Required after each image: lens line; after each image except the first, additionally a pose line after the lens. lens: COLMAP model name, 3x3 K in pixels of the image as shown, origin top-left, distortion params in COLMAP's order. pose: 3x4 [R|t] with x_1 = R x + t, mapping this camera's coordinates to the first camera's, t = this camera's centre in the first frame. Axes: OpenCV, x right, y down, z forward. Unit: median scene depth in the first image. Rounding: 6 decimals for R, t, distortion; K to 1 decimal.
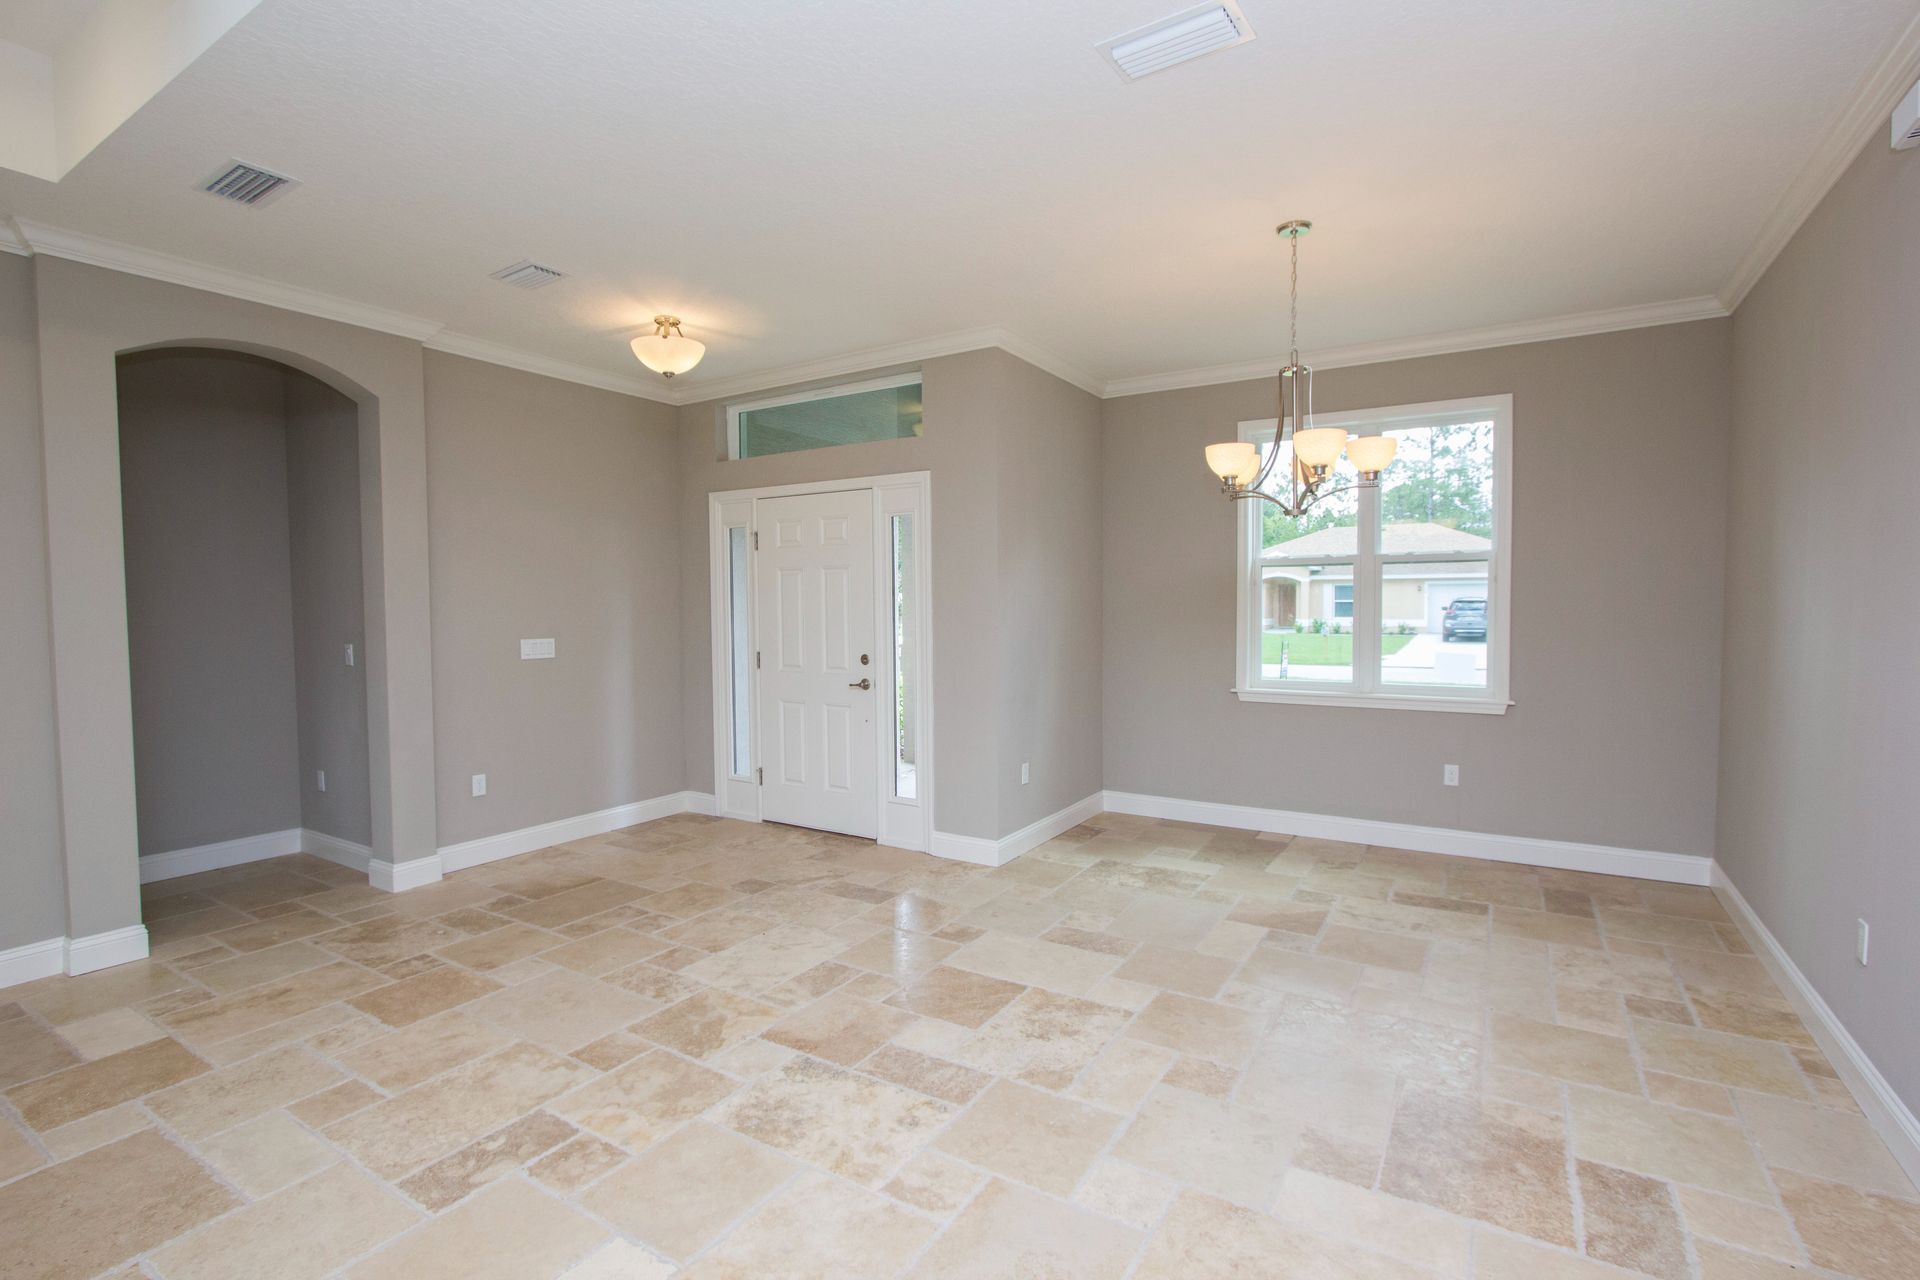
lens RADIAL K [[879.8, 0, 955.7], [0, 879.8, 638.5], [0, 0, 1]] dist [-0.017509, 0.001308]
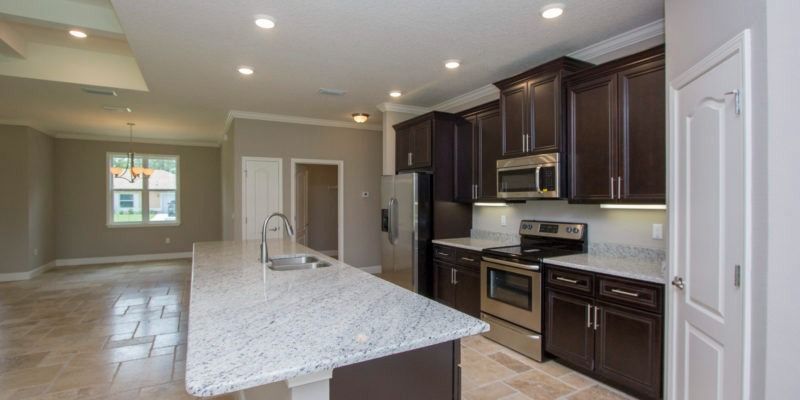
lens RADIAL K [[369.3, 0, 400.0], [0, 369.3, 200.0], [0, 0, 1]] dist [-0.018618, 0.000856]
pose [[0.479873, 0.001483, 0.877337, -0.577101], [0.036102, 0.999118, -0.021435, 0.044442], [-0.876595, 0.041960, 0.479396, -1.082006]]
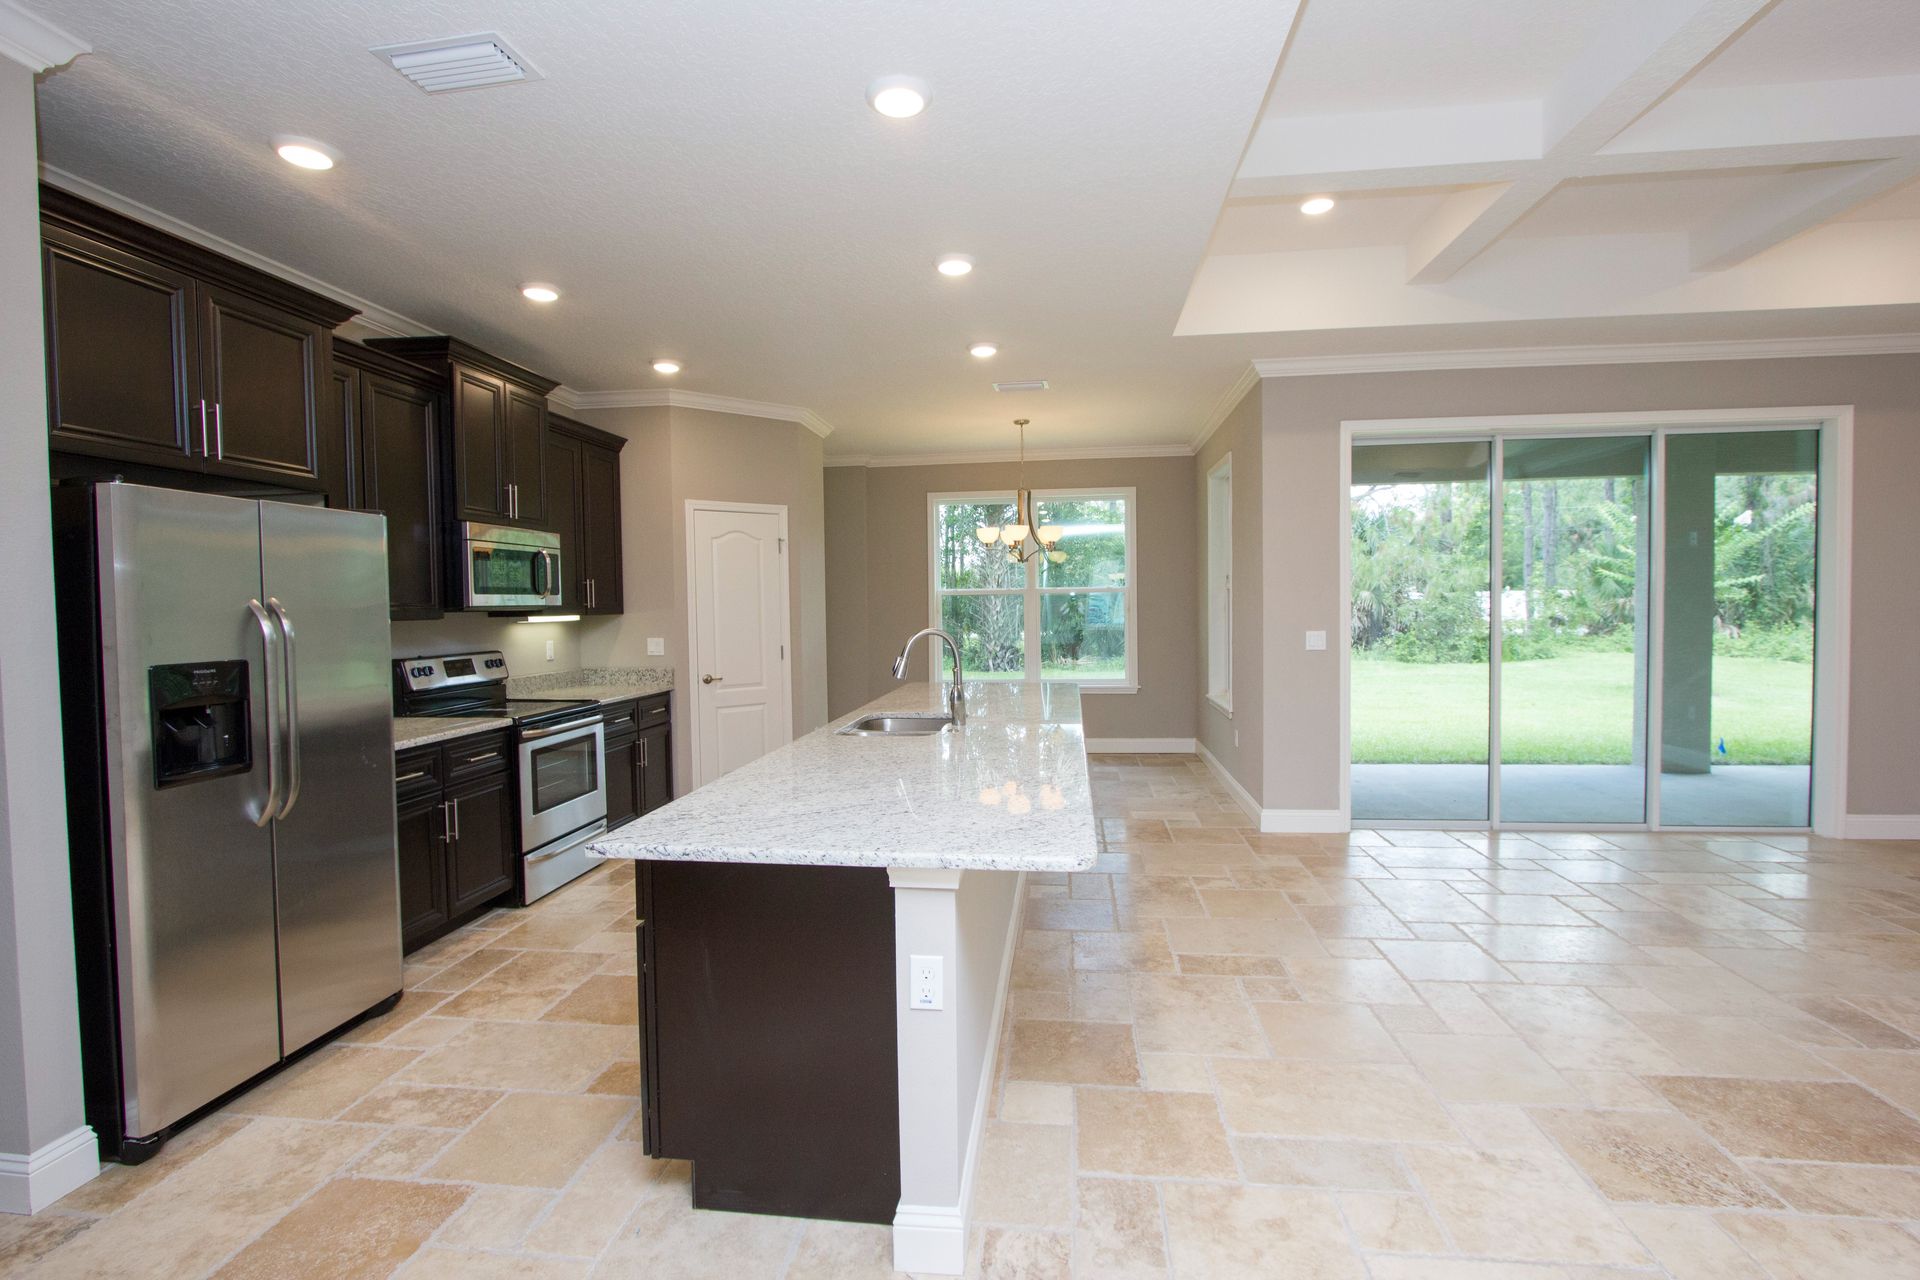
lens RADIAL K [[879.8, 0, 955.7], [0, 879.8, 638.5], [0, 0, 1]] dist [-0.017509, 0.001308]
pose [[-0.908086, 0.034869, -0.417330, 0.333741], [0.002198, 0.996911, 0.078512, -0.015820], [0.418778, 0.070378, -0.905357, 0.353575]]
